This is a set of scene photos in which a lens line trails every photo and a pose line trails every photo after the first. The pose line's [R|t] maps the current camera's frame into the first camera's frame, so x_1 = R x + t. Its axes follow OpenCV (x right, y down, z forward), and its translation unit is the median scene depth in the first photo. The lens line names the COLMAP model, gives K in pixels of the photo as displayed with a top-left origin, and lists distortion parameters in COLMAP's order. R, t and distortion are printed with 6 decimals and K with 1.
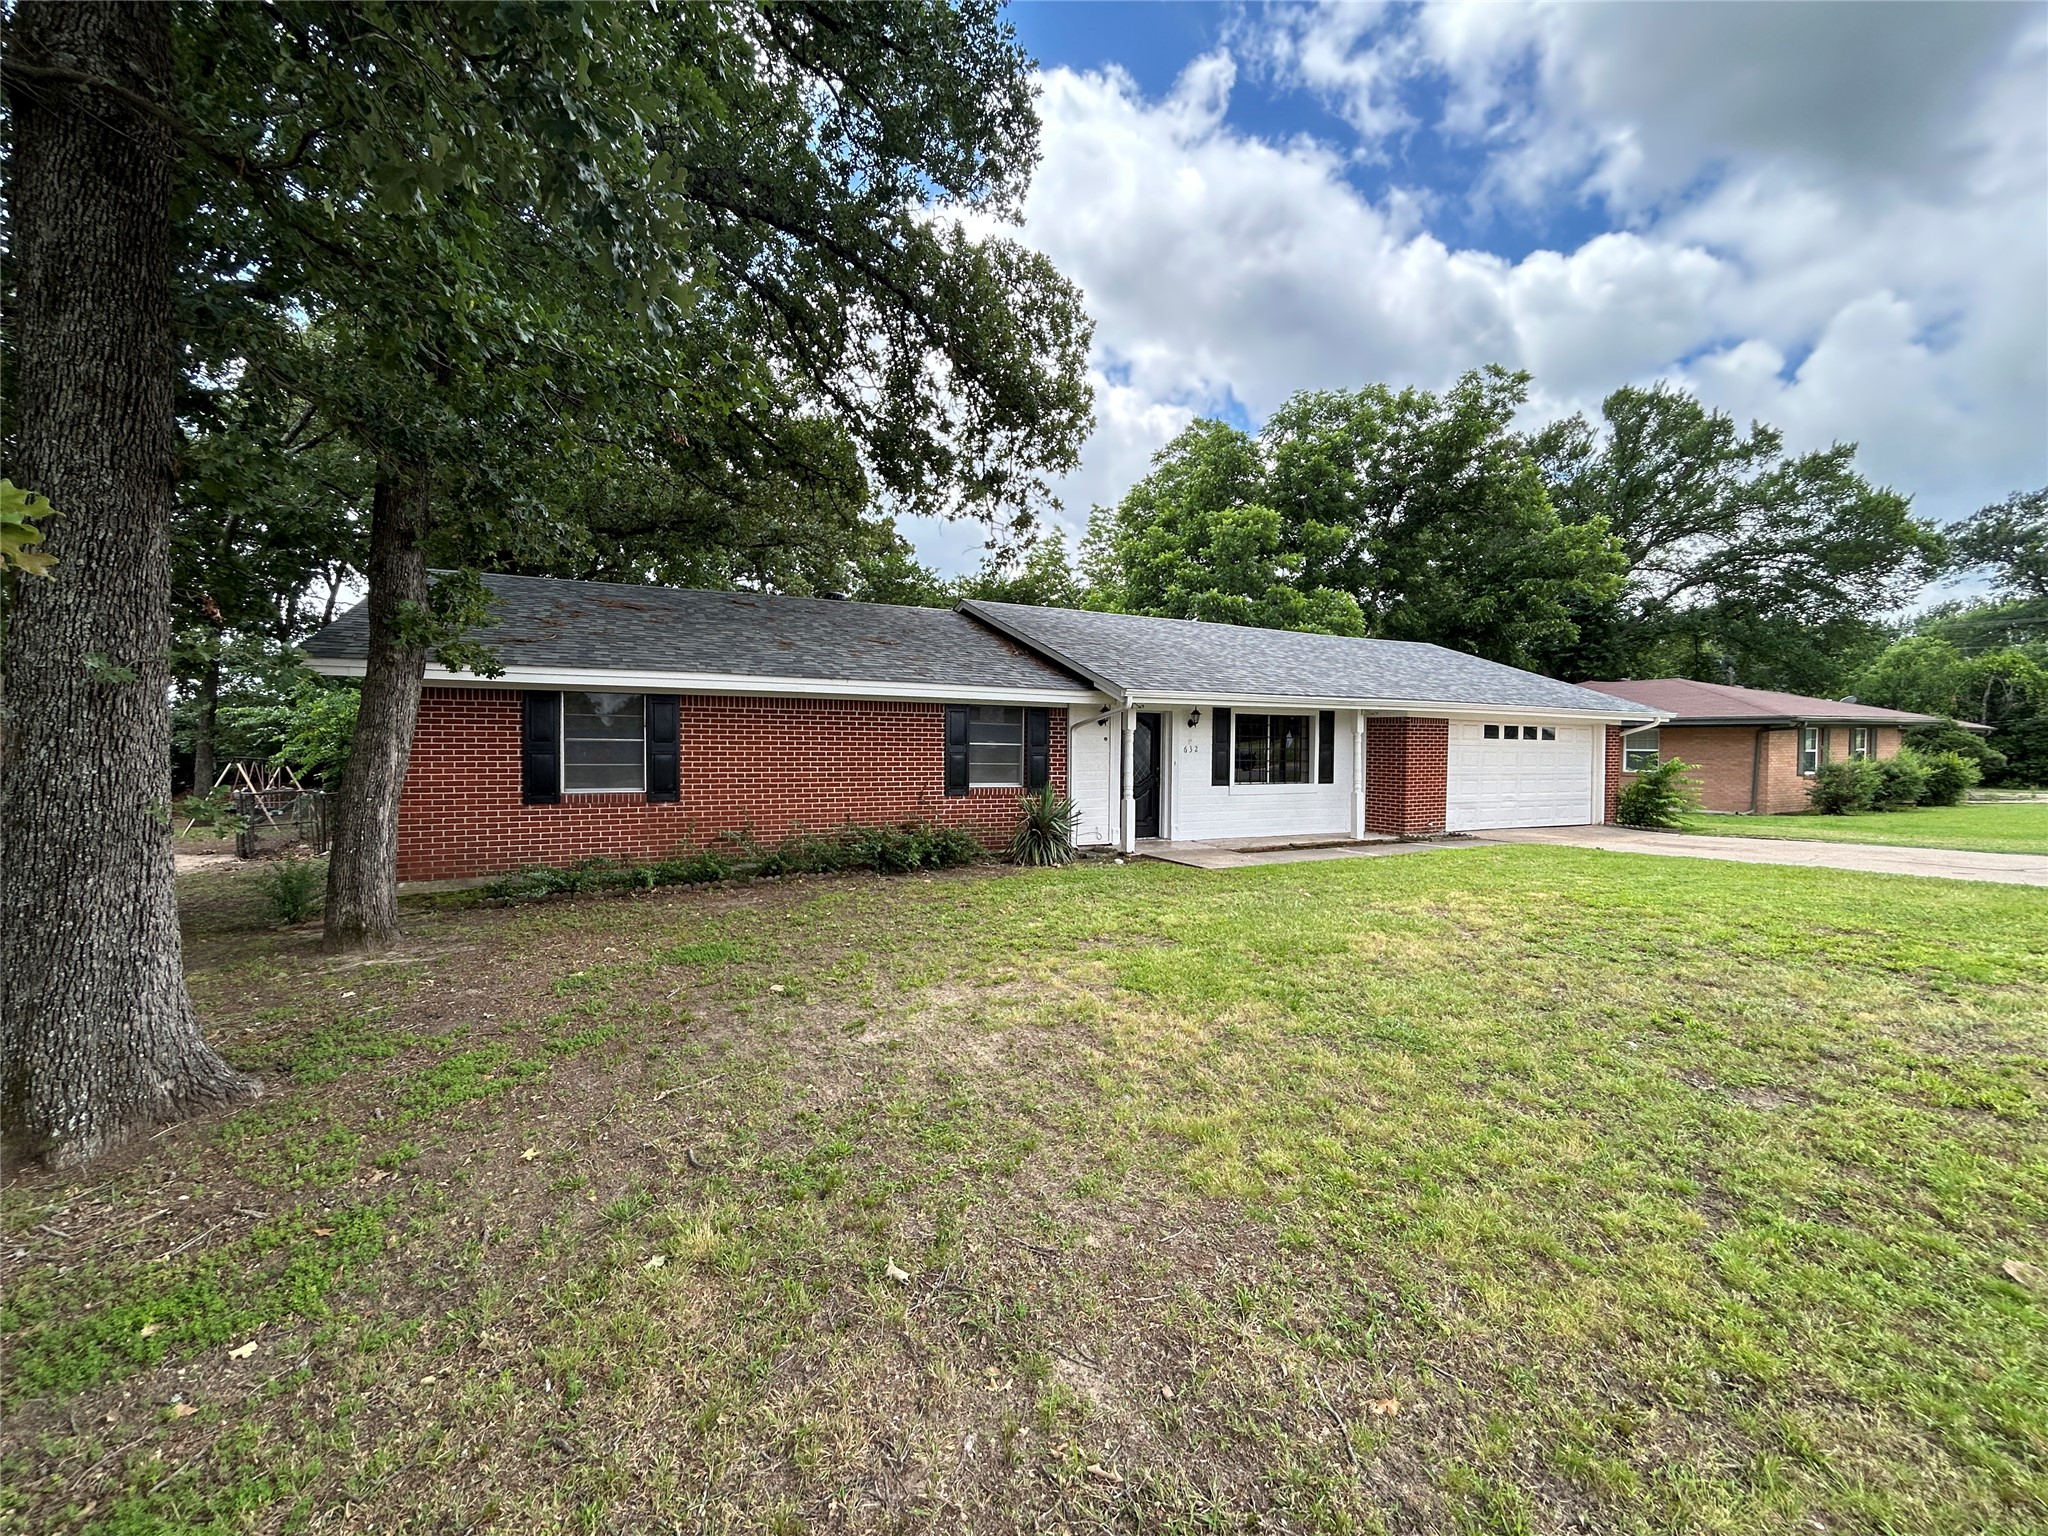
lens RADIAL K [[833.5, 0, 1020.7], [0, 833.5, 766.8], [0, 0, 1]] dist [-0.000265, -0.000043]
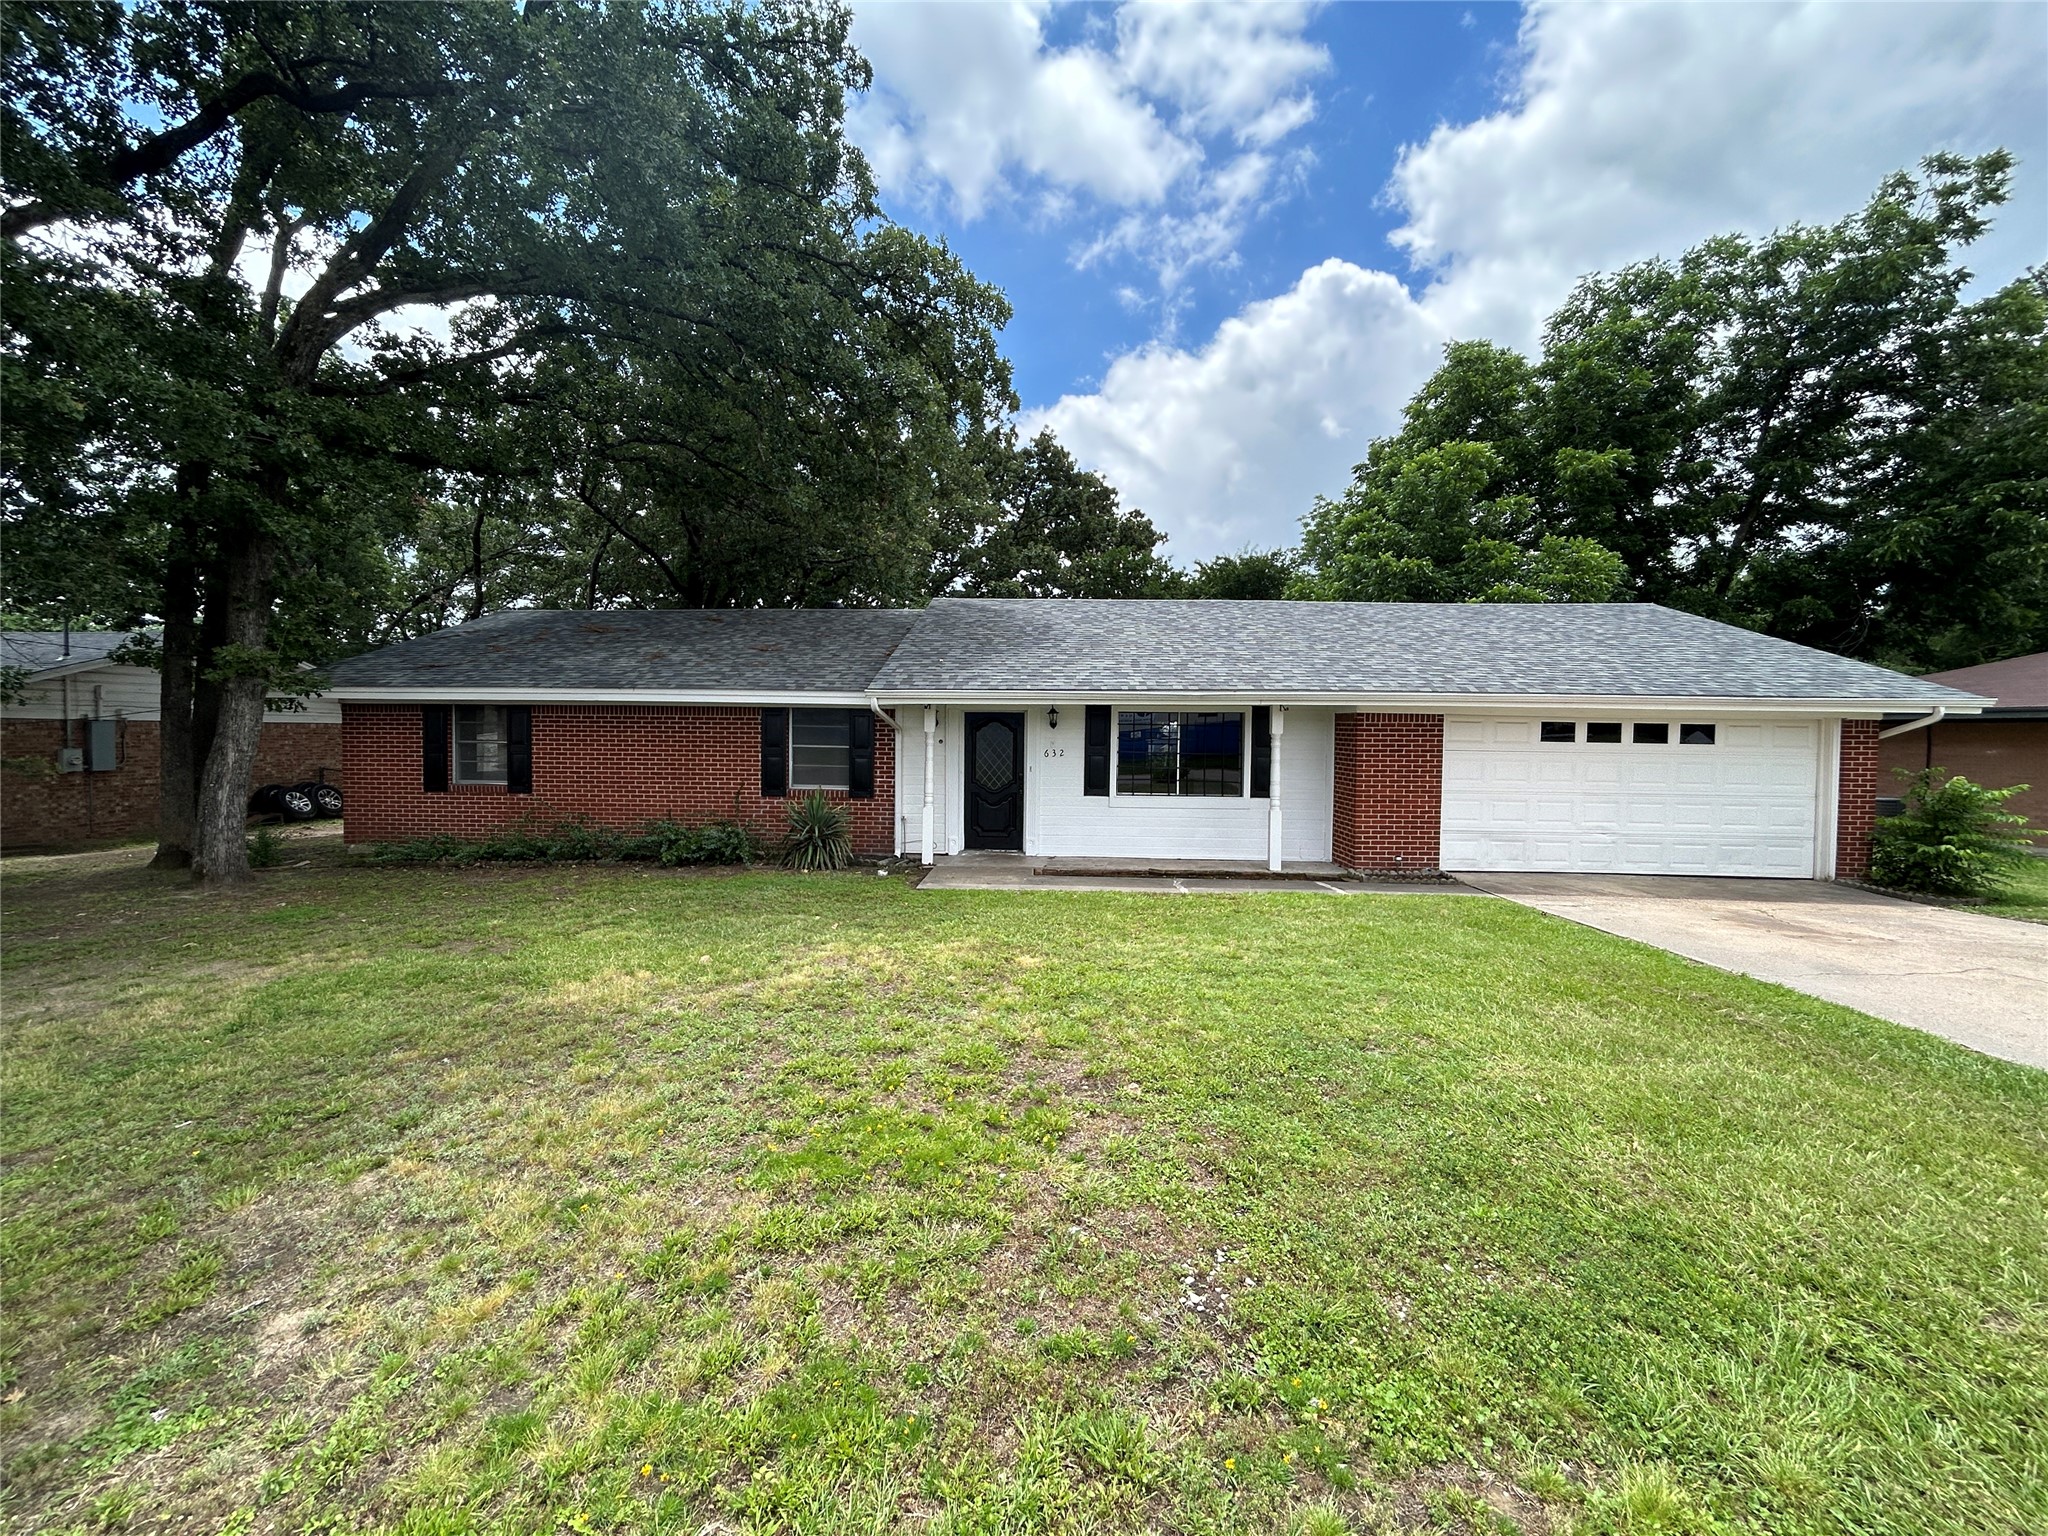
lens RADIAL K [[833.5, 0, 1020.7], [0, 833.5, 766.8], [0, 0, 1]] dist [-0.000265, -0.000043]
pose [[0.876511, 0.020512, -0.480945, 0.564644], [-0.015891, 0.999780, 0.013678, -0.017302], [0.481120, -0.004346, 0.876644, 0.198437]]
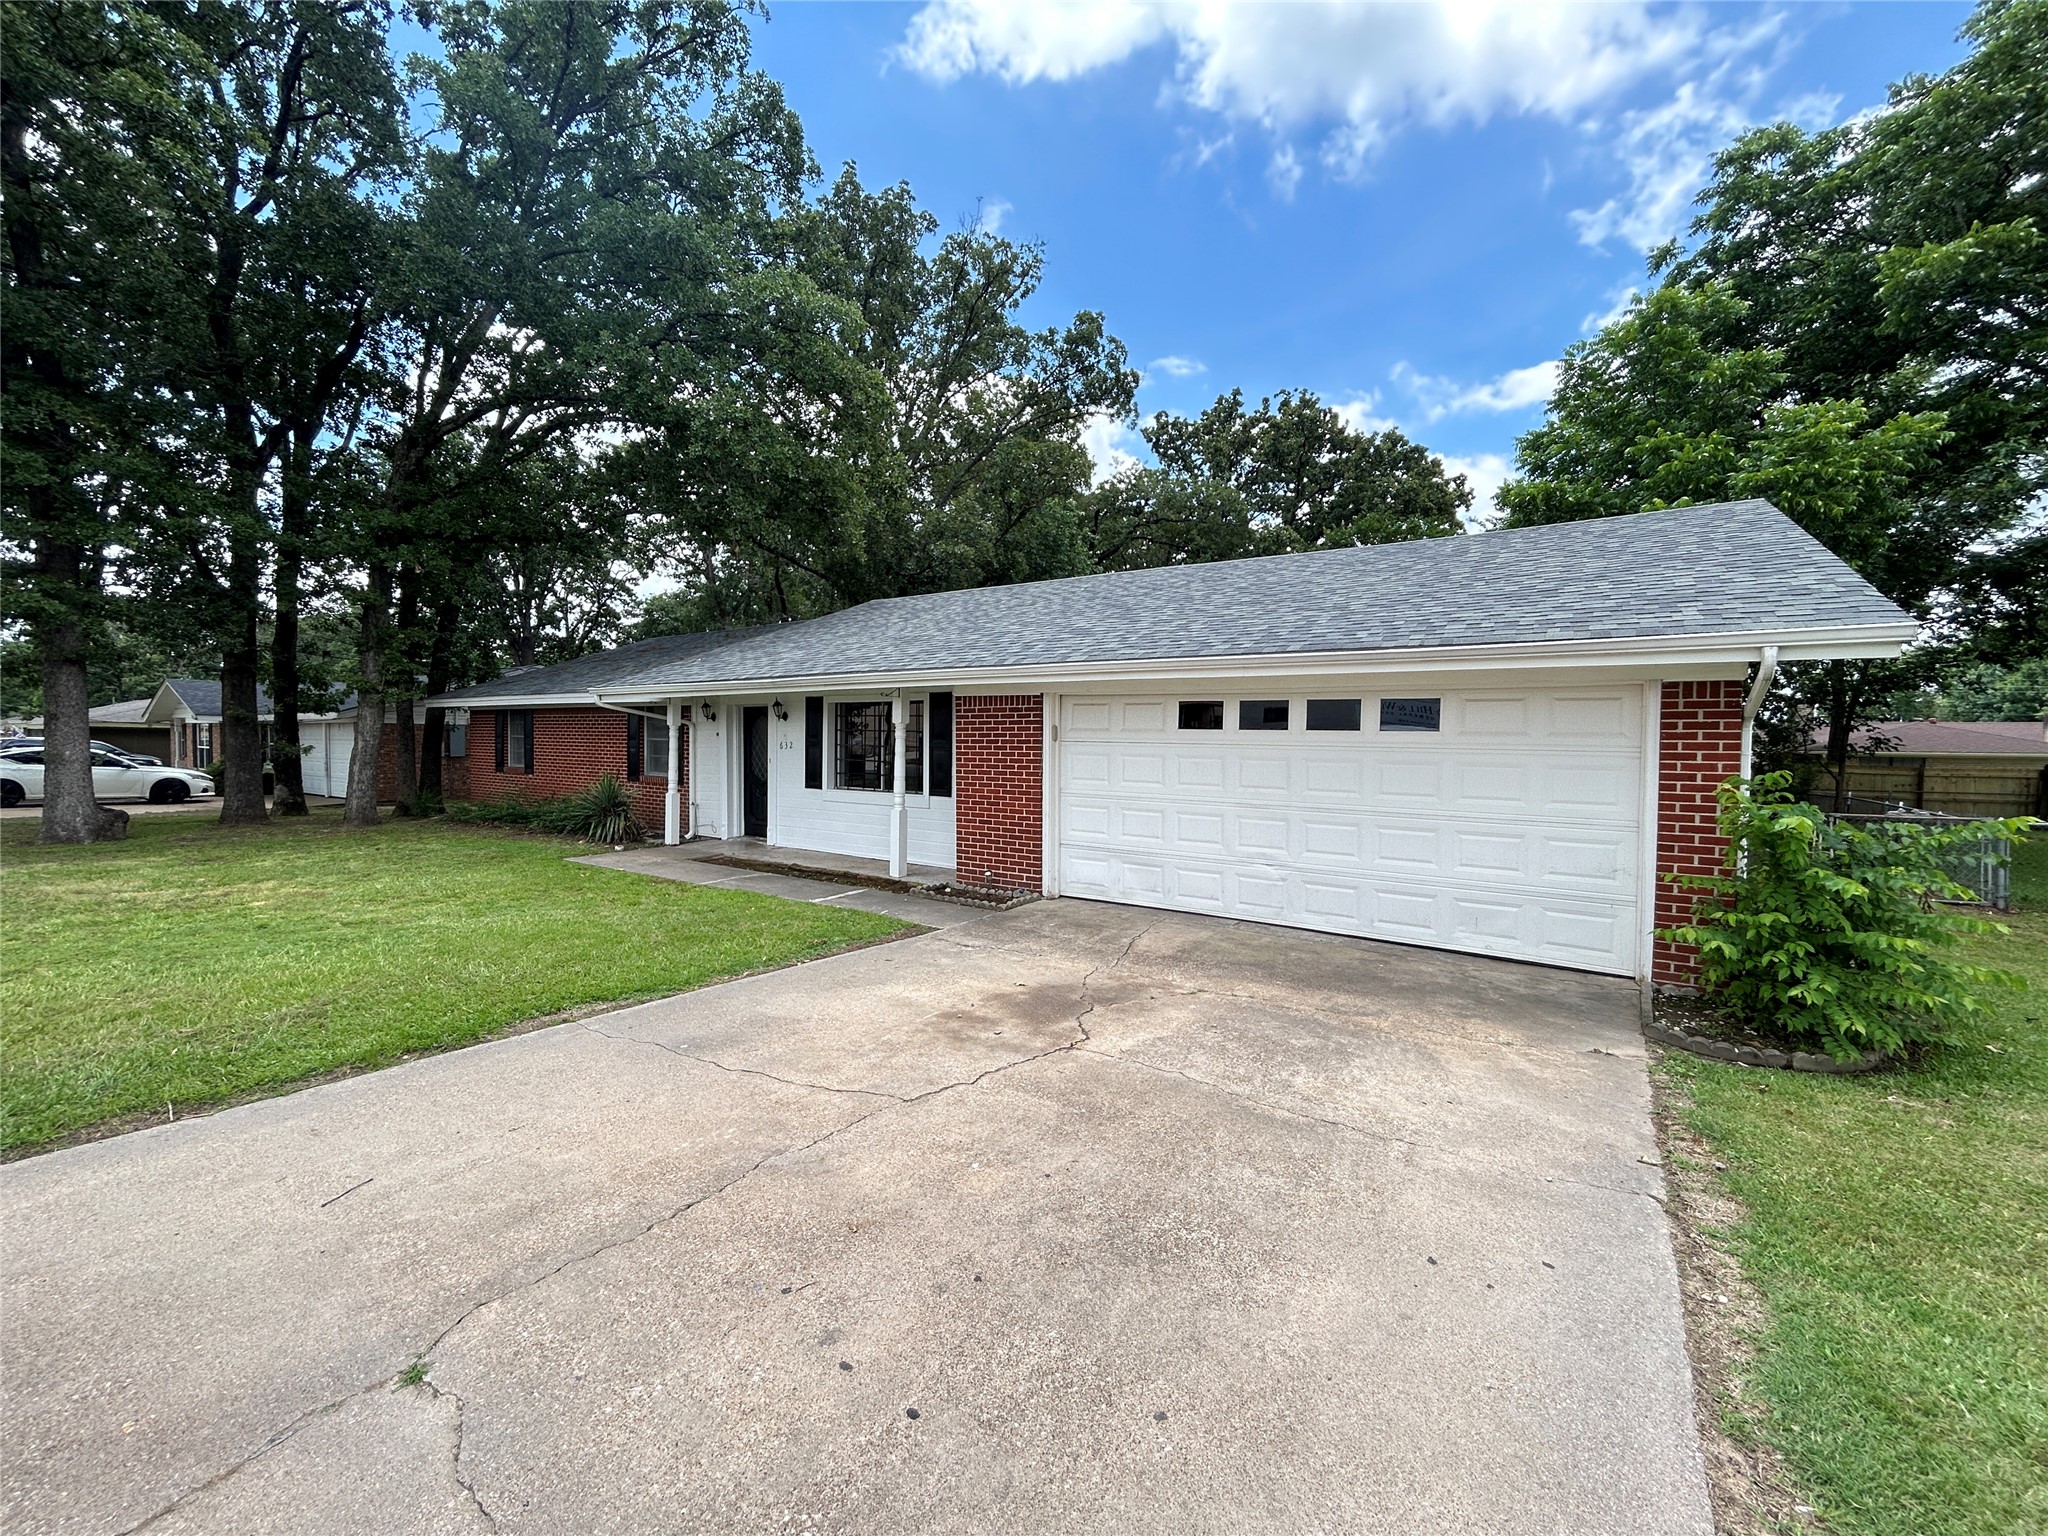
lens RADIAL K [[833.5, 0, 1020.7], [0, 833.5, 766.8], [0, 0, 1]] dist [-0.000265, -0.000043]
pose [[0.474486, 0.032797, -0.879652, 1.052454], [-0.020730, 0.999445, 0.026081, -0.024901], [0.880019, 0.005860, 0.474903, 0.751868]]
